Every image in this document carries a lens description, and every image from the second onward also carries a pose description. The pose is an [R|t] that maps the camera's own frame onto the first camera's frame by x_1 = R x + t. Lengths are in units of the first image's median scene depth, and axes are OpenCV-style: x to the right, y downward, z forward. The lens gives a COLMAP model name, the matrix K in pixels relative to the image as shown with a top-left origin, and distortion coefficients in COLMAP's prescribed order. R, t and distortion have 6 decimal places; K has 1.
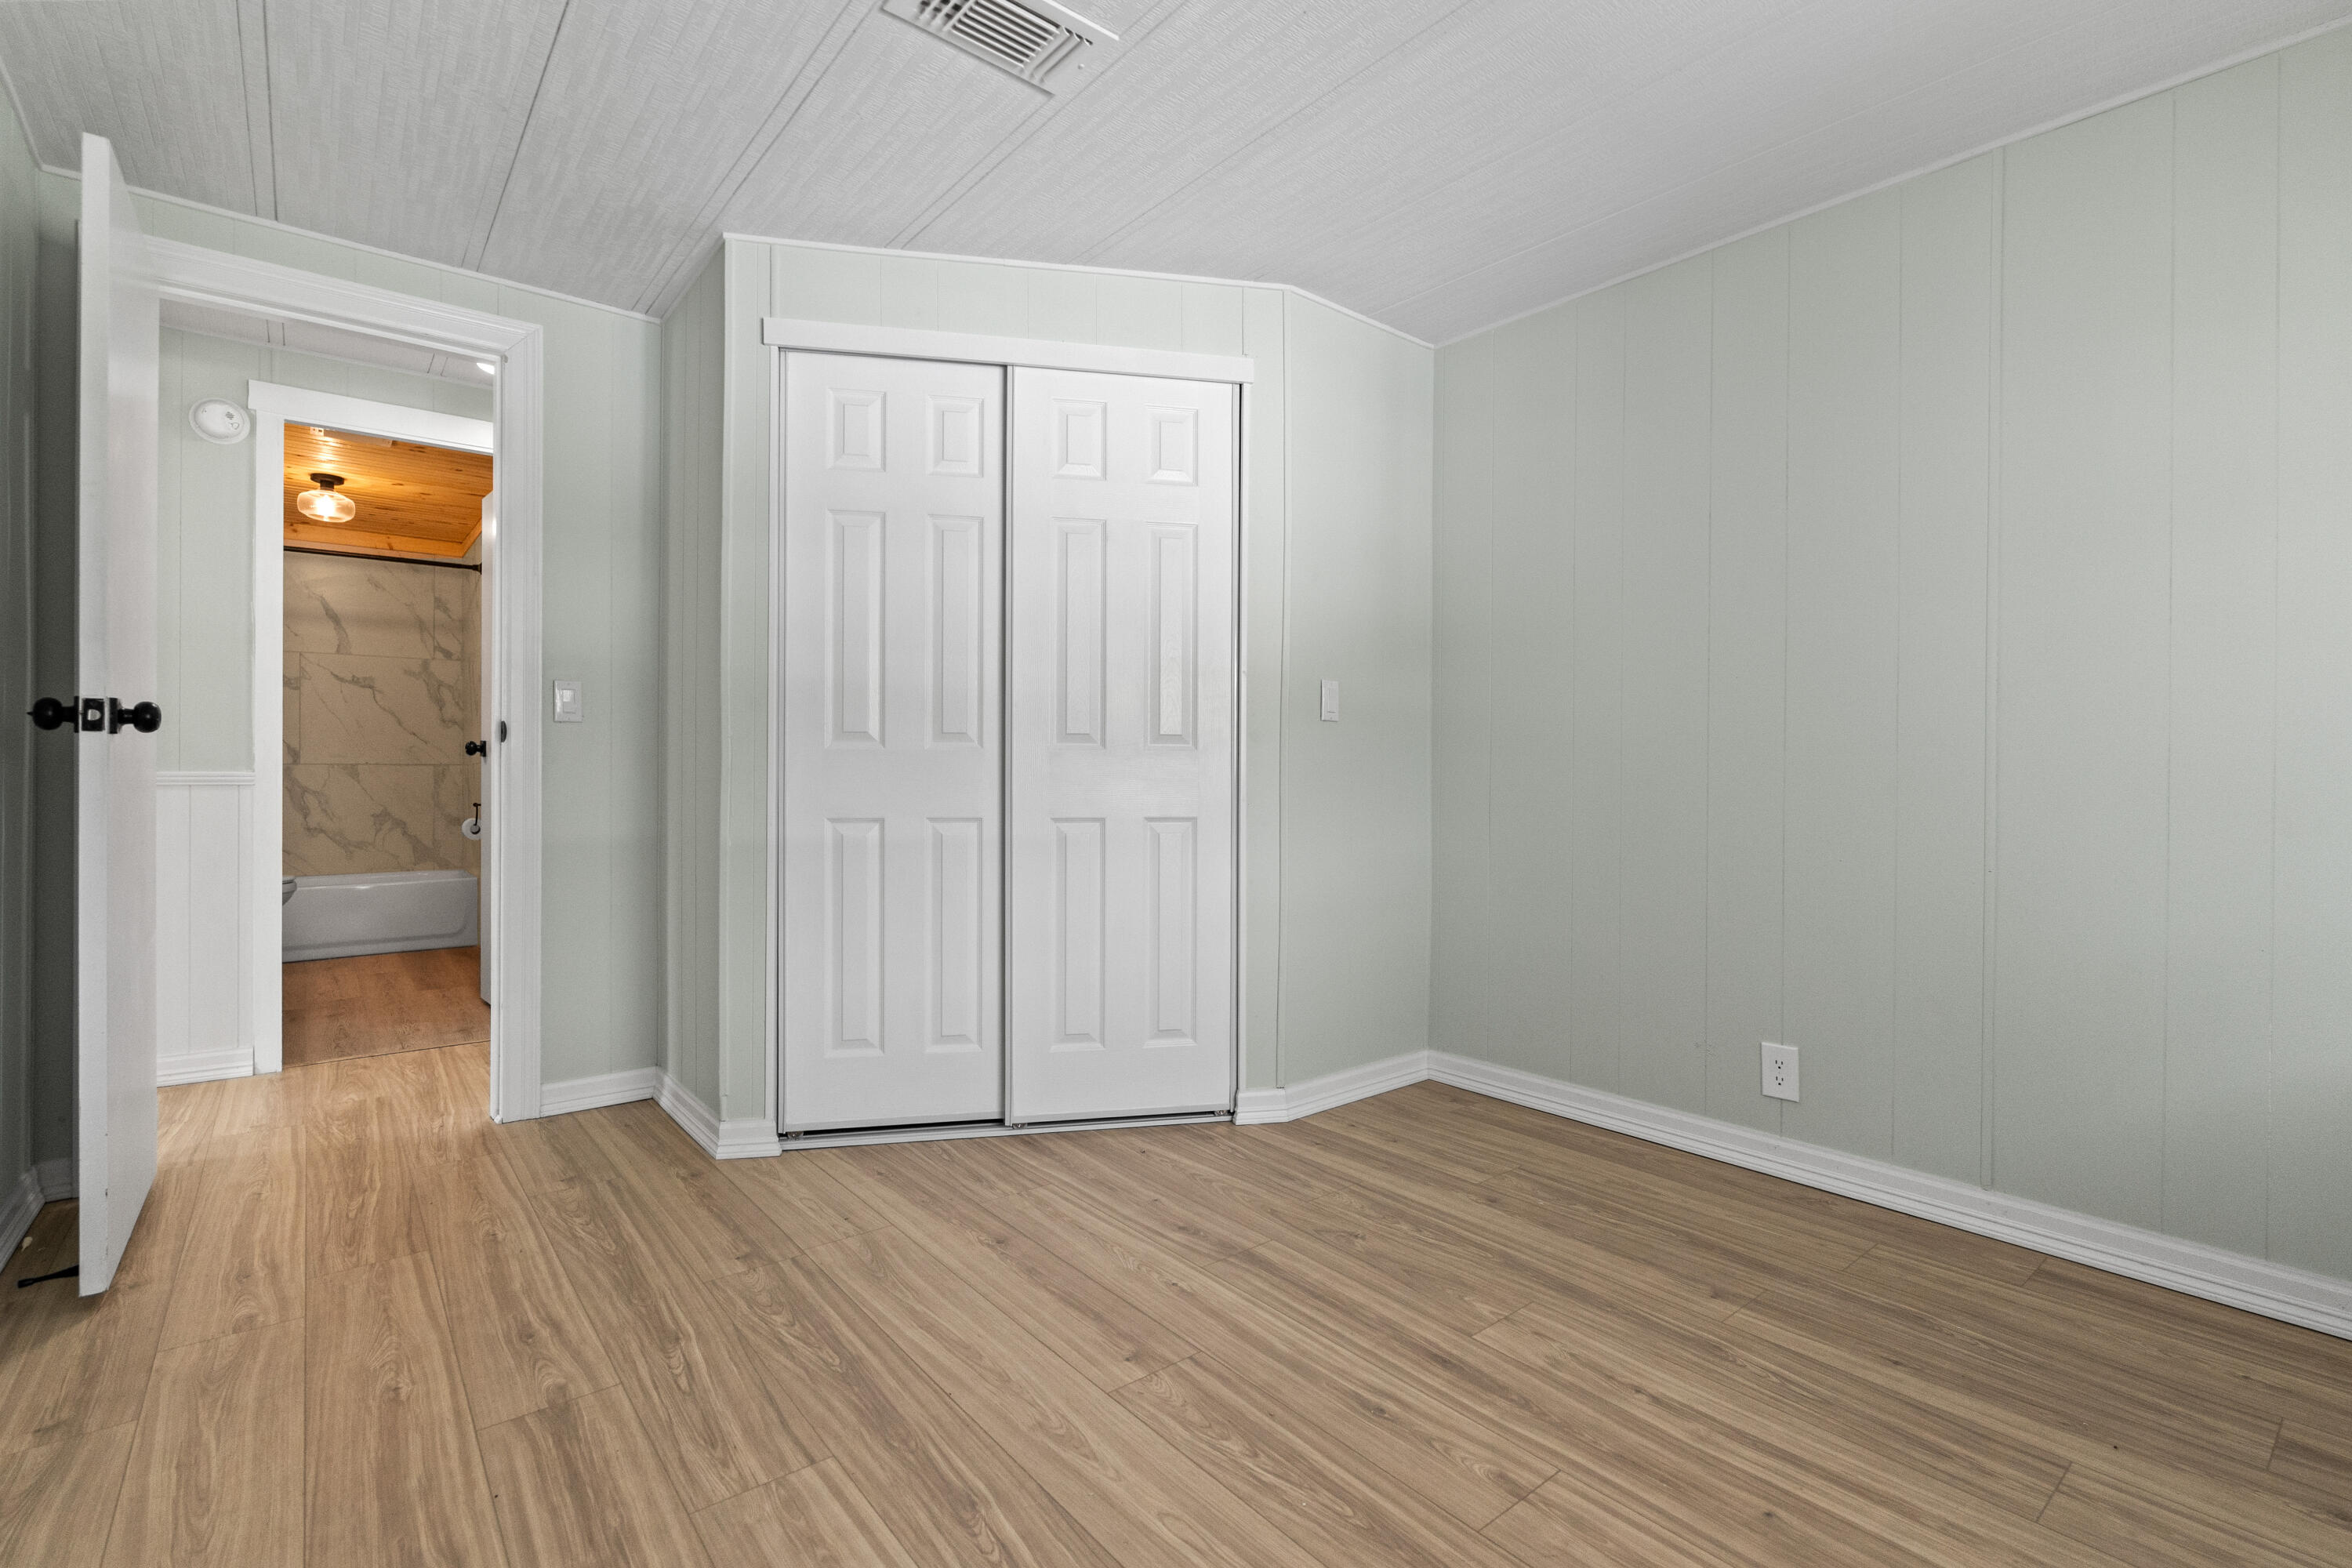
lens RADIAL K [[1070.4, 0, 1186.2], [0, 1070.4, 771.3], [0, 0, 1]] dist [-0.009430, 0.001285]
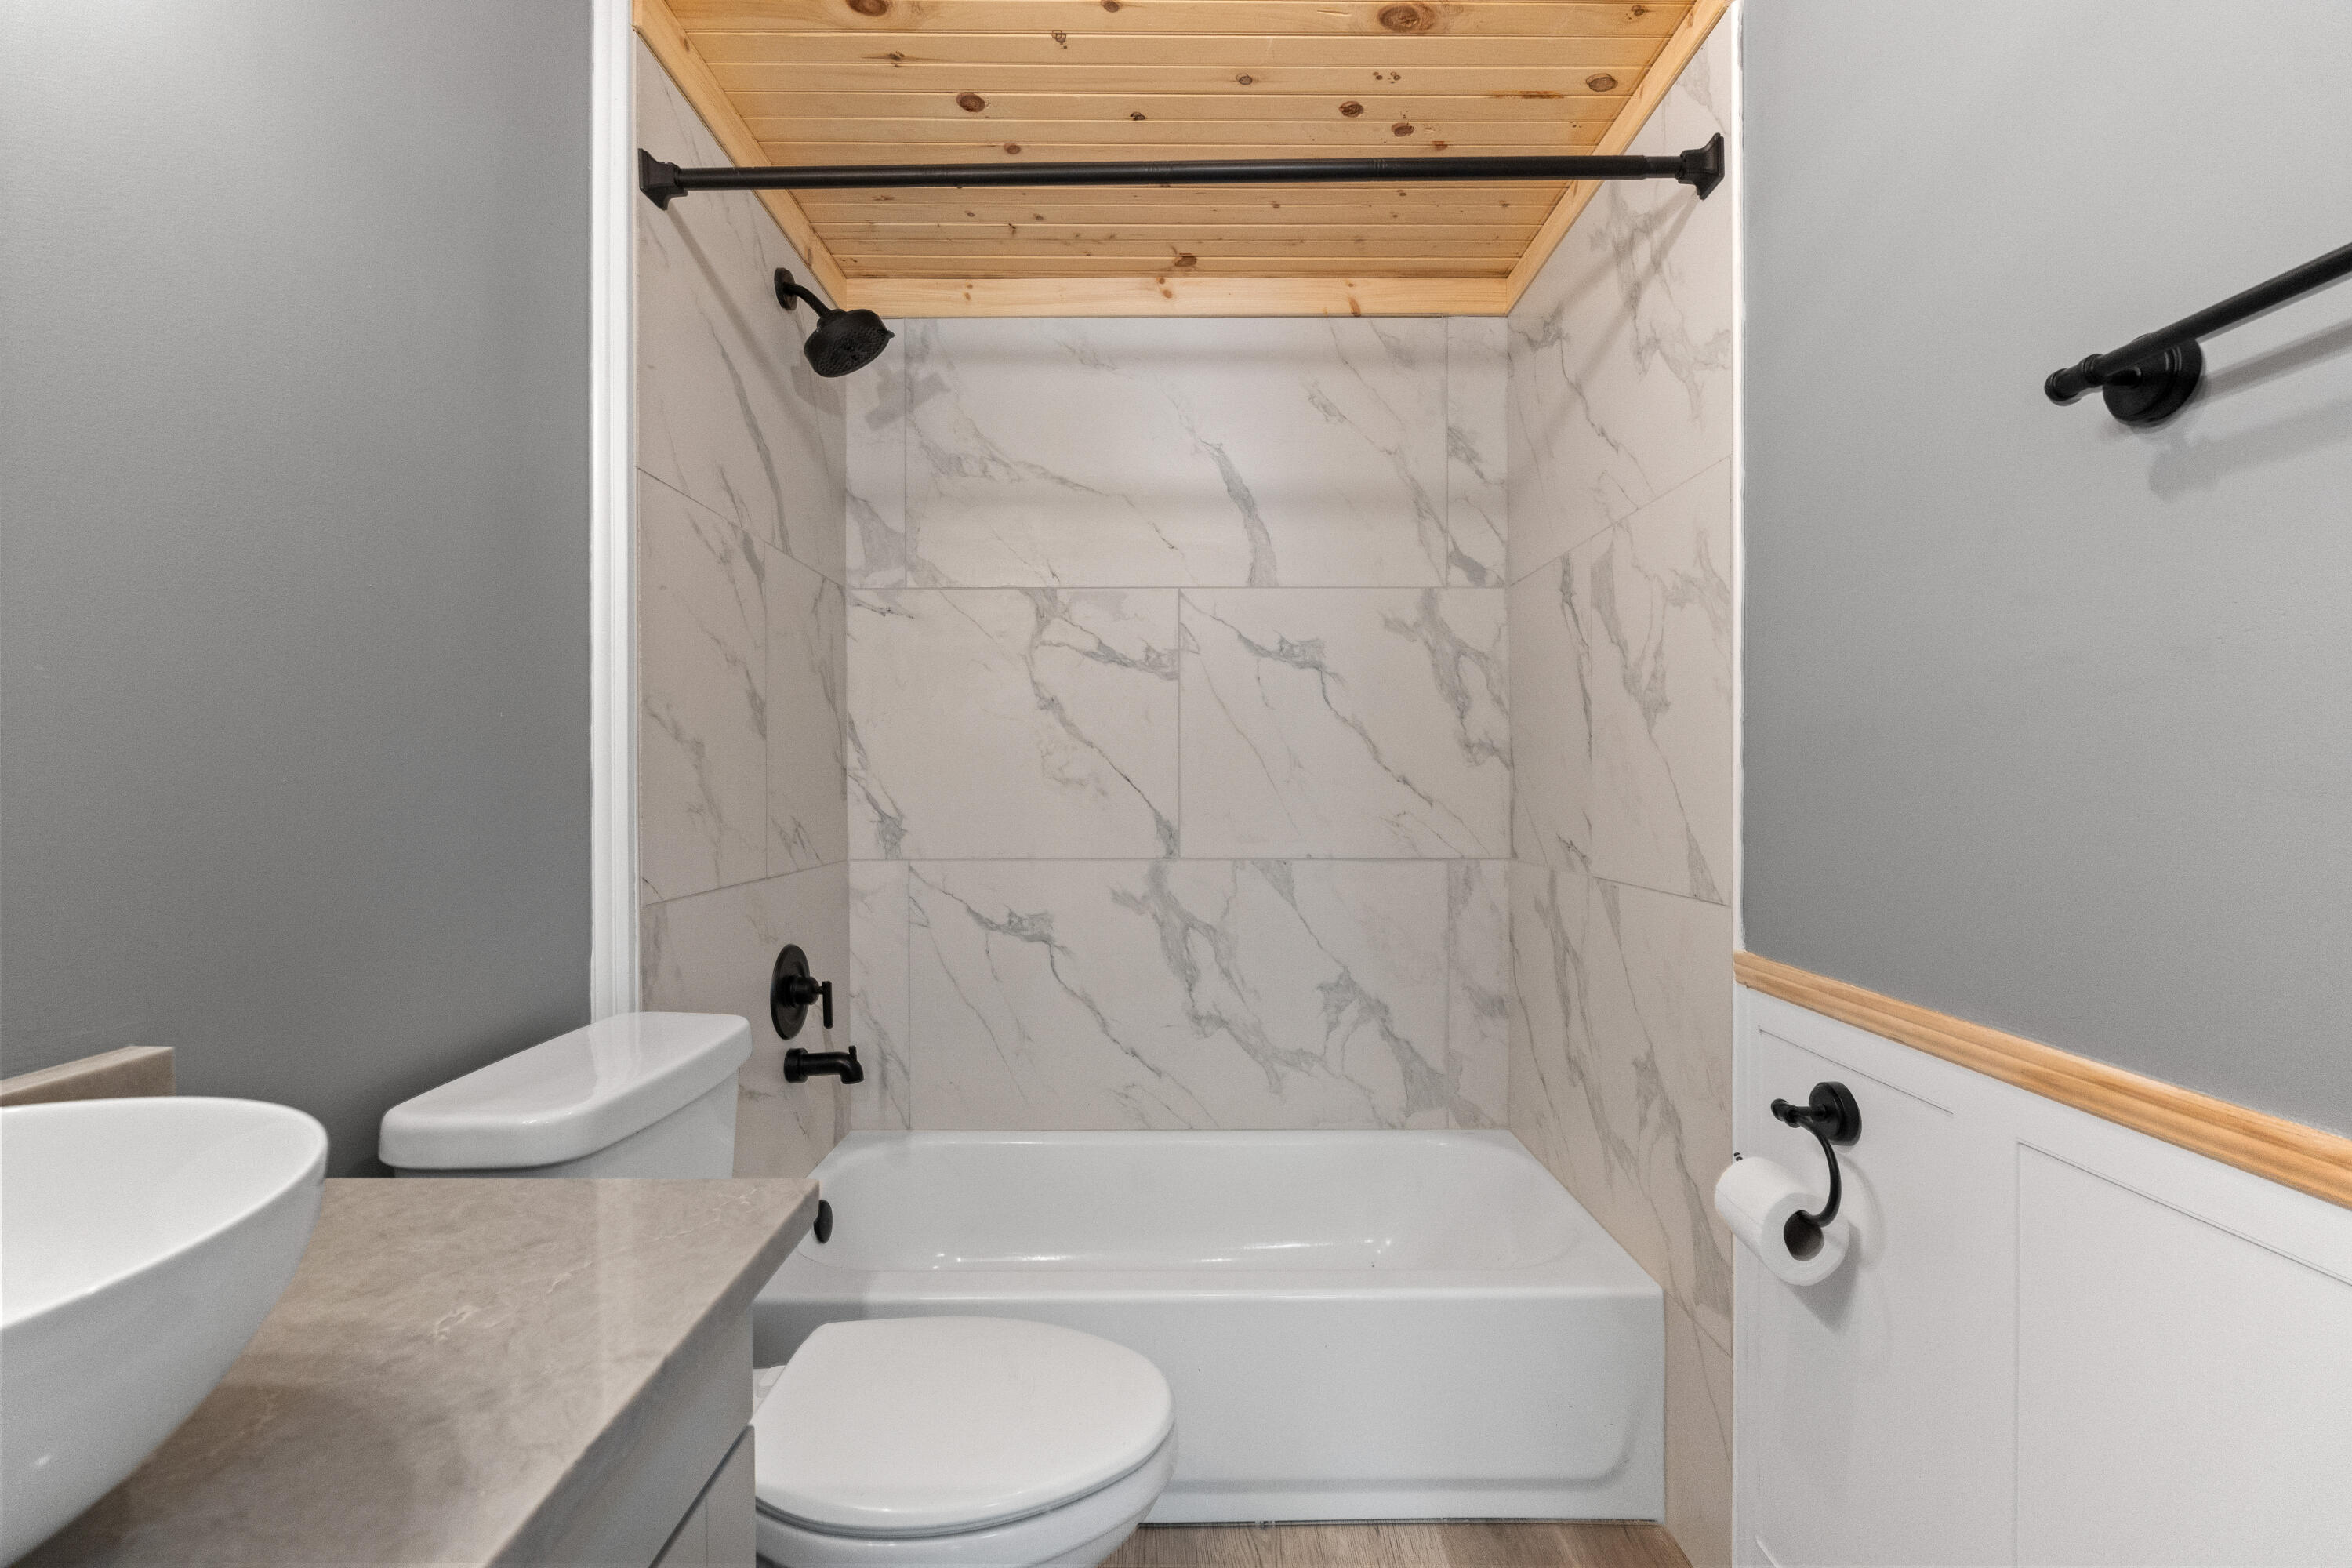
lens RADIAL K [[1070.4, 0, 1178.6], [0, 1070.4, 783.2], [0, 0, 1]] dist [-0.009430, 0.001285]
pose [[0.768891, -0.005323, -0.639358, -0.539410], [0.004016, 0.999986, -0.003497, -0.033297], [0.639367, 0.000121, 0.768901, 0.646905]]
